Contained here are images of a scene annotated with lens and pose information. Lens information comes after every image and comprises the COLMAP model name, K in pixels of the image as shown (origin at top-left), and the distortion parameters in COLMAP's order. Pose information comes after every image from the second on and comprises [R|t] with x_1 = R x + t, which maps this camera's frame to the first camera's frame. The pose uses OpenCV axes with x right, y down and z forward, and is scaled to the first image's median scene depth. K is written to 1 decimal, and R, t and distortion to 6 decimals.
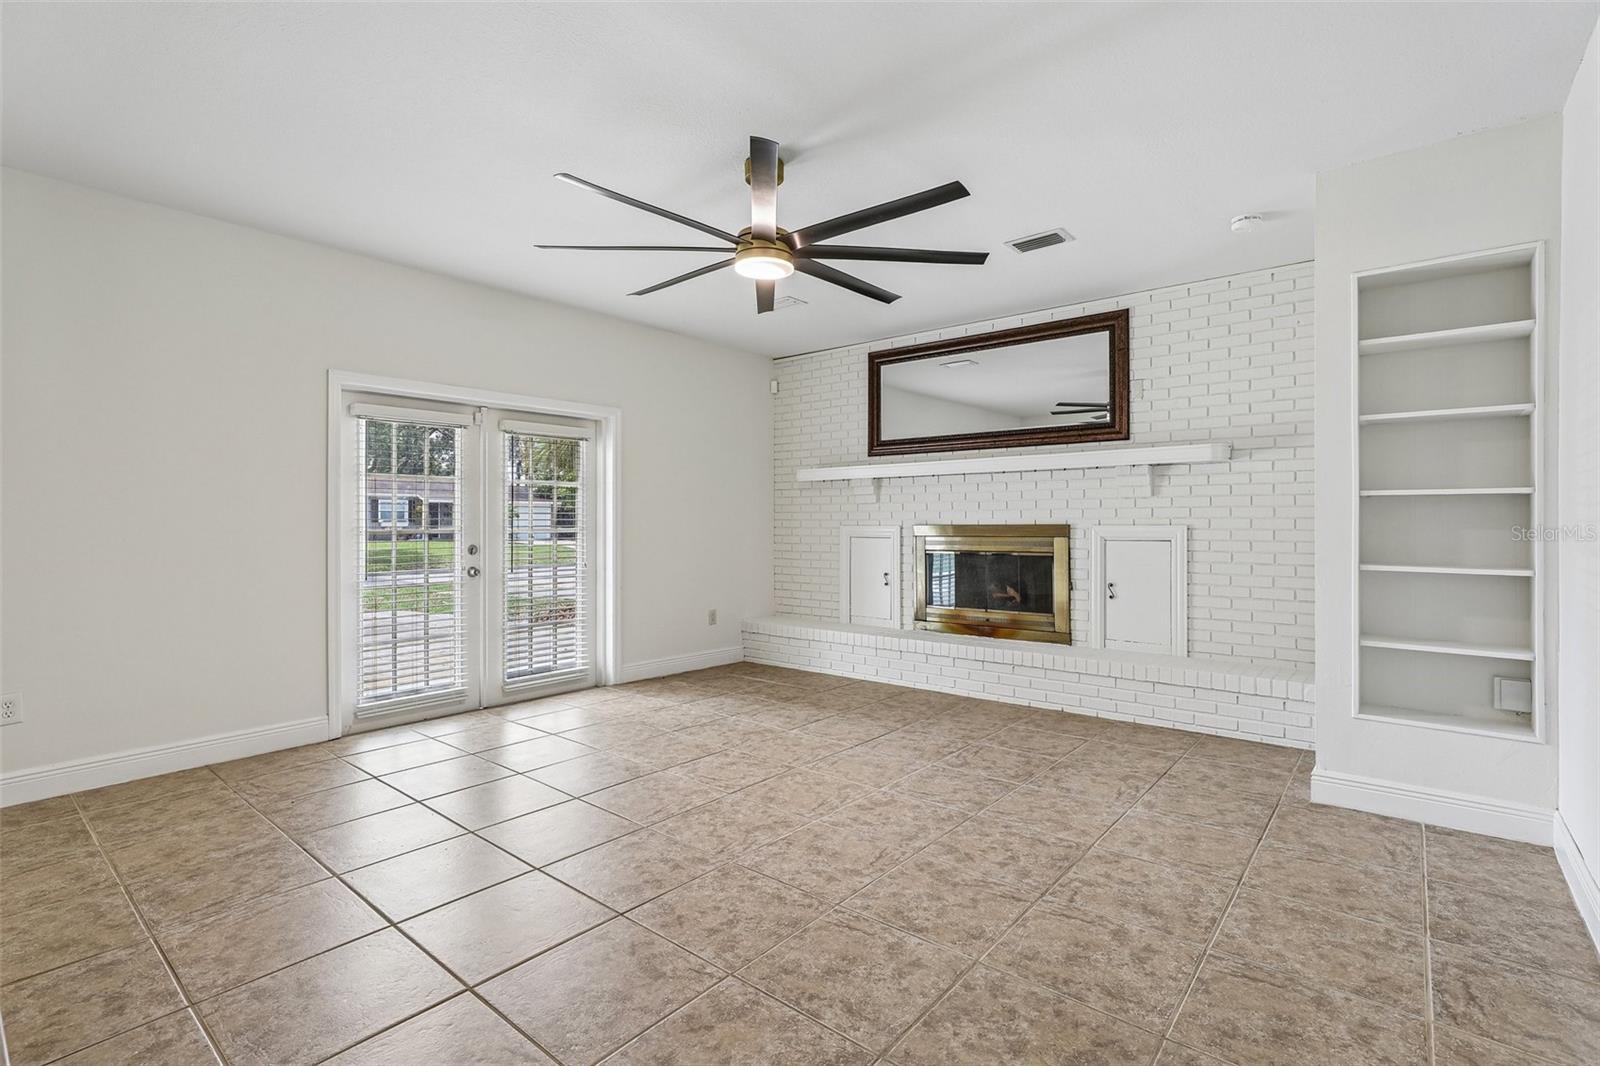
lens RADIAL K [[744.2, 0, 798.5], [0, 744.2, 523.2], [0, 0, 1]] dist [-0.018485, 0.010147]
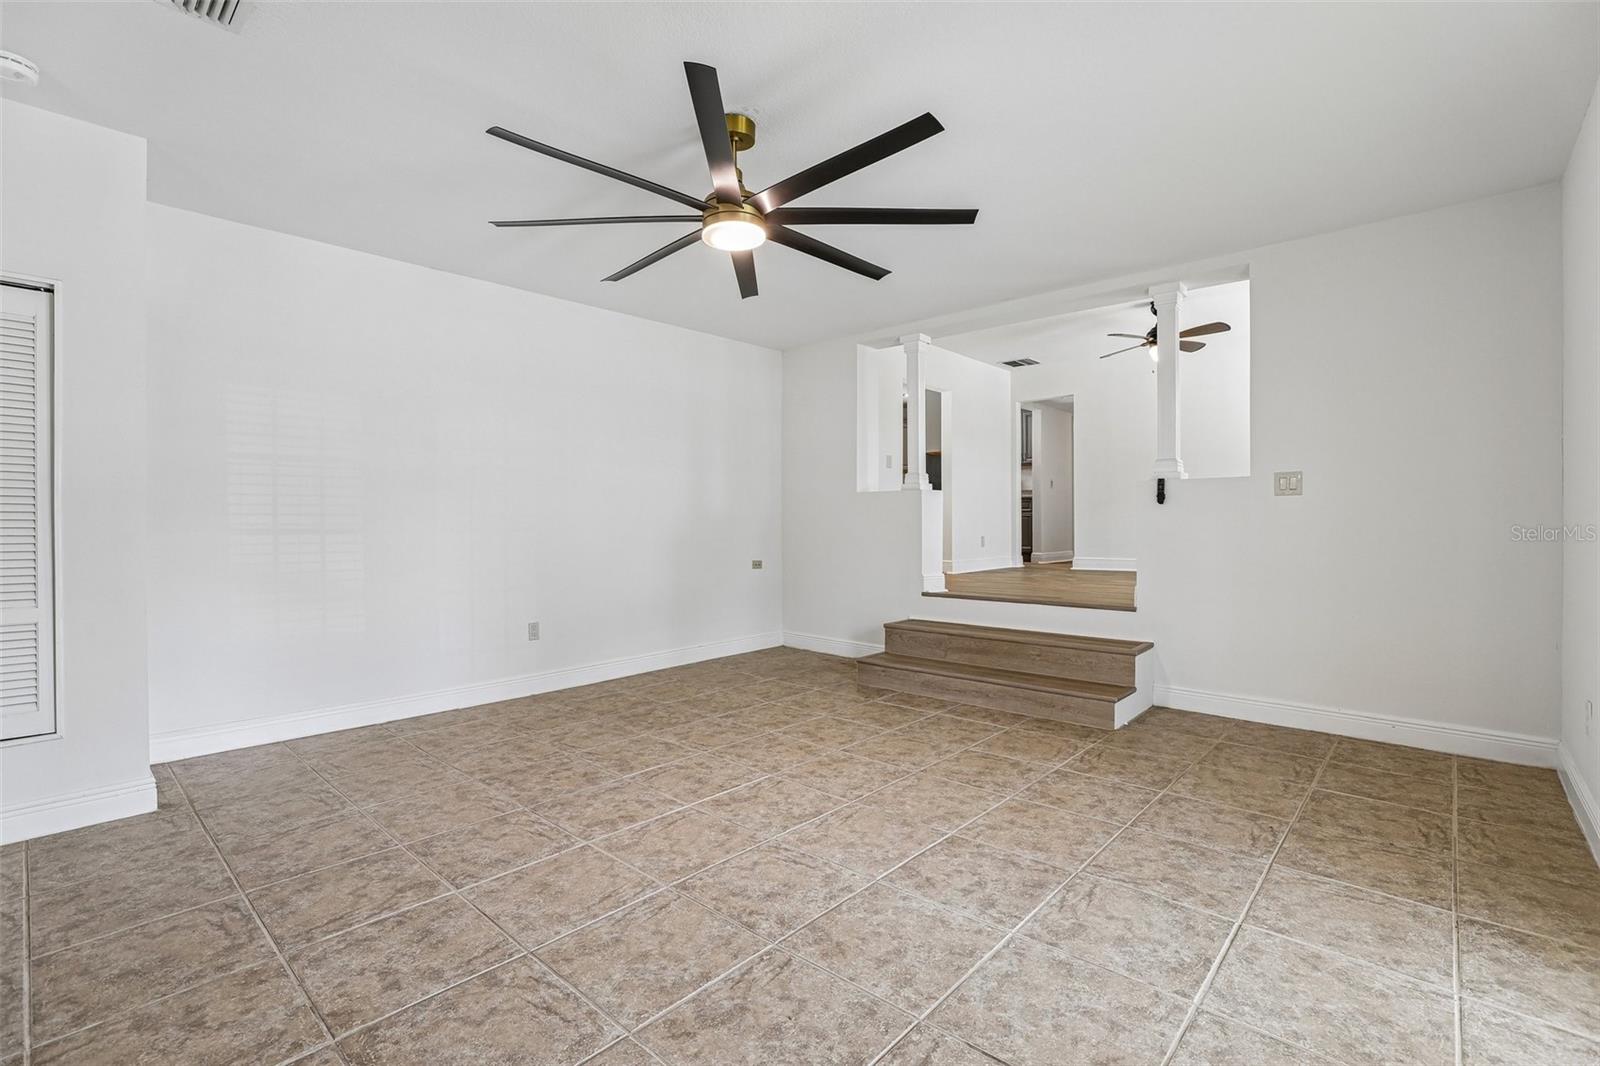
lens RADIAL K [[744.2, 0, 798.5], [0, 744.2, 523.2], [0, 0, 1]] dist [-0.018485, 0.010147]
pose [[-0.998874, 0.004204, 0.047251, -0.183845], [0.004328, 0.999987, 0.002525, 0.013438], [-0.047240, 0.002726, -0.998880, 2.080556]]
